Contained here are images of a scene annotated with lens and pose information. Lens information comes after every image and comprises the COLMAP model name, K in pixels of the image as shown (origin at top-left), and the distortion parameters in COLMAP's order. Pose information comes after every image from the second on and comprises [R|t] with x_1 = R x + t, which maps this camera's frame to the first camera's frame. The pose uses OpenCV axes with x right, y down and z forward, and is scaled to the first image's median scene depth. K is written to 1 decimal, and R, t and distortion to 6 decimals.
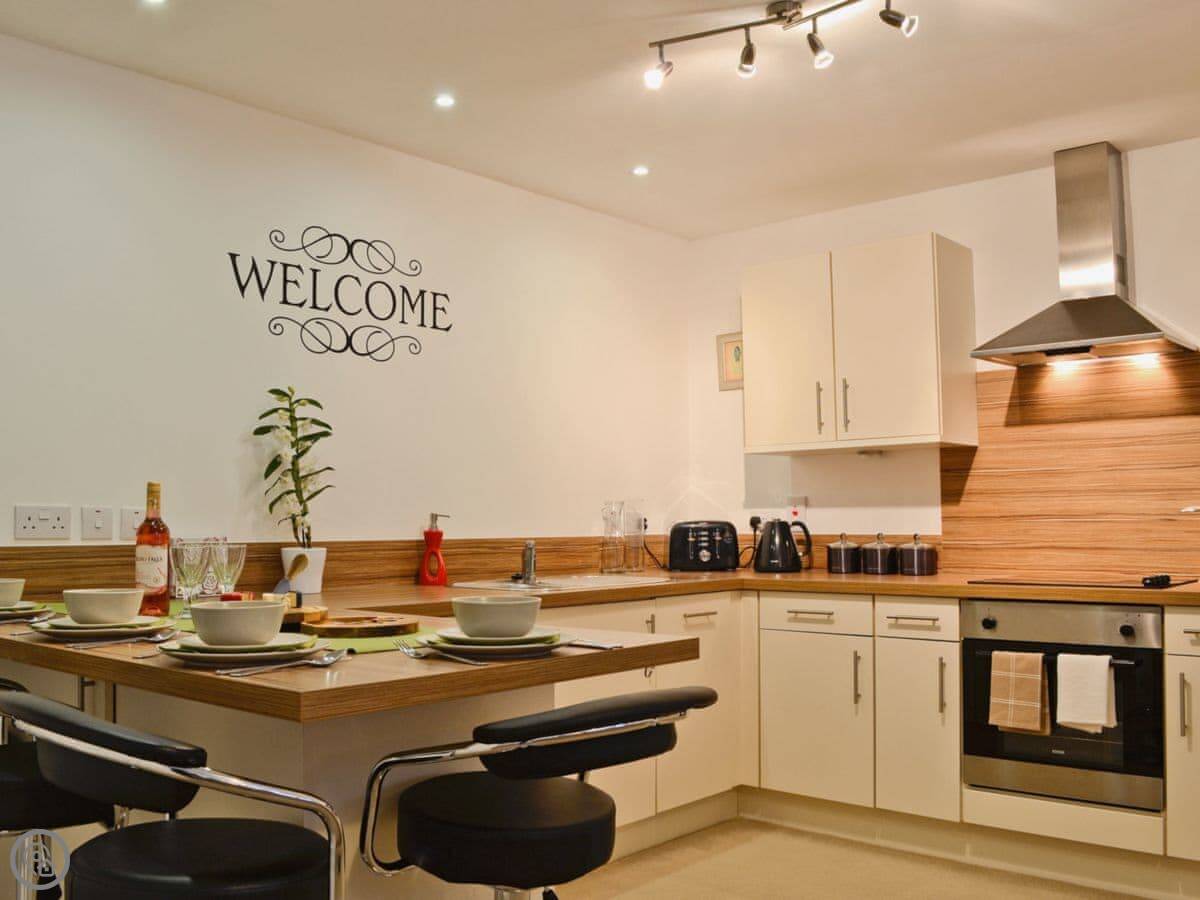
lens RADIAL K [[1184.6, 0, 600.0], [0, 1184.6, 450.0], [0, 0, 1]] dist [-0.099034, 0.000764]
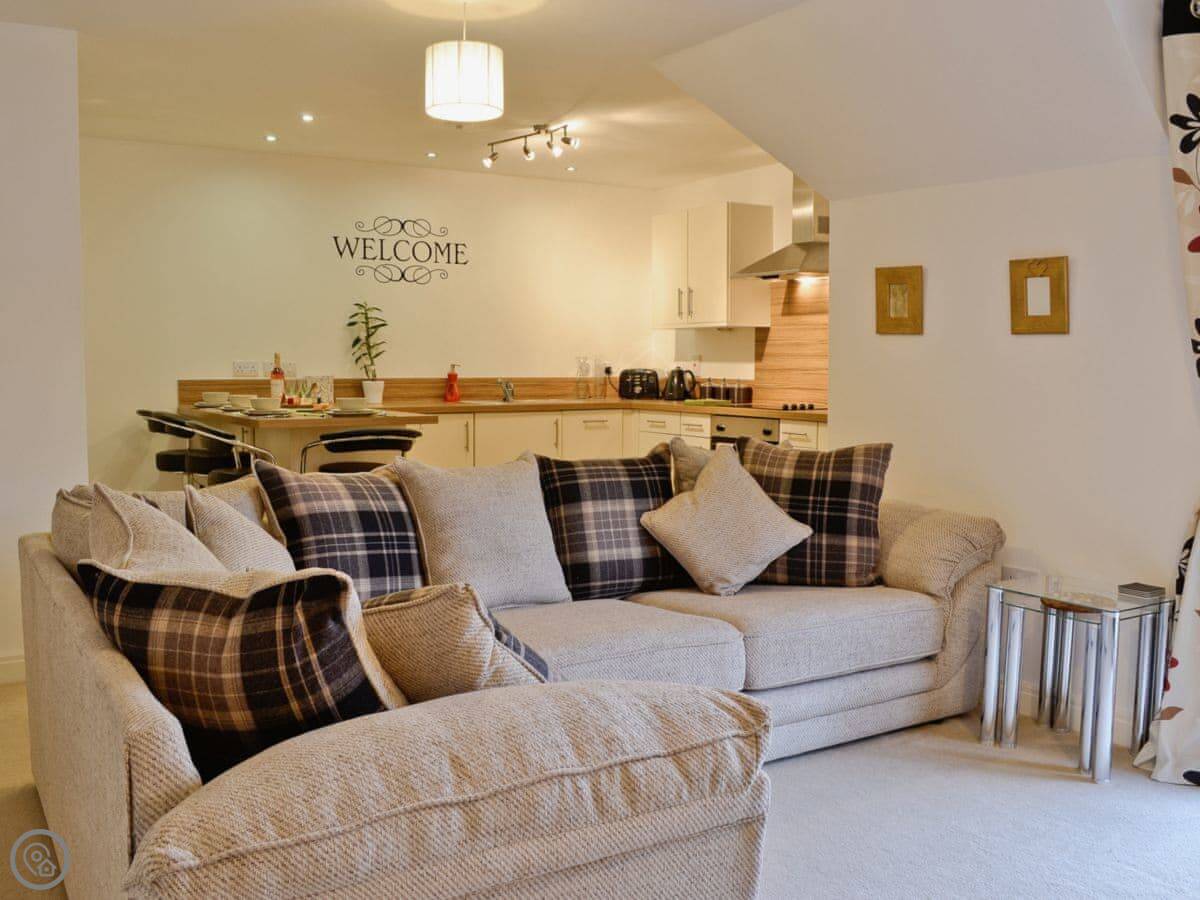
lens RADIAL K [[1184.6, 0, 600.0], [0, 1184.6, 450.0], [0, 0, 1]] dist [-0.099034, 0.000764]
pose [[0.960405, 0.030655, -0.276917, 0.603974], [0.006816, 0.991046, 0.133348, -0.059811], [0.278525, -0.129955, 0.951596, -0.739479]]
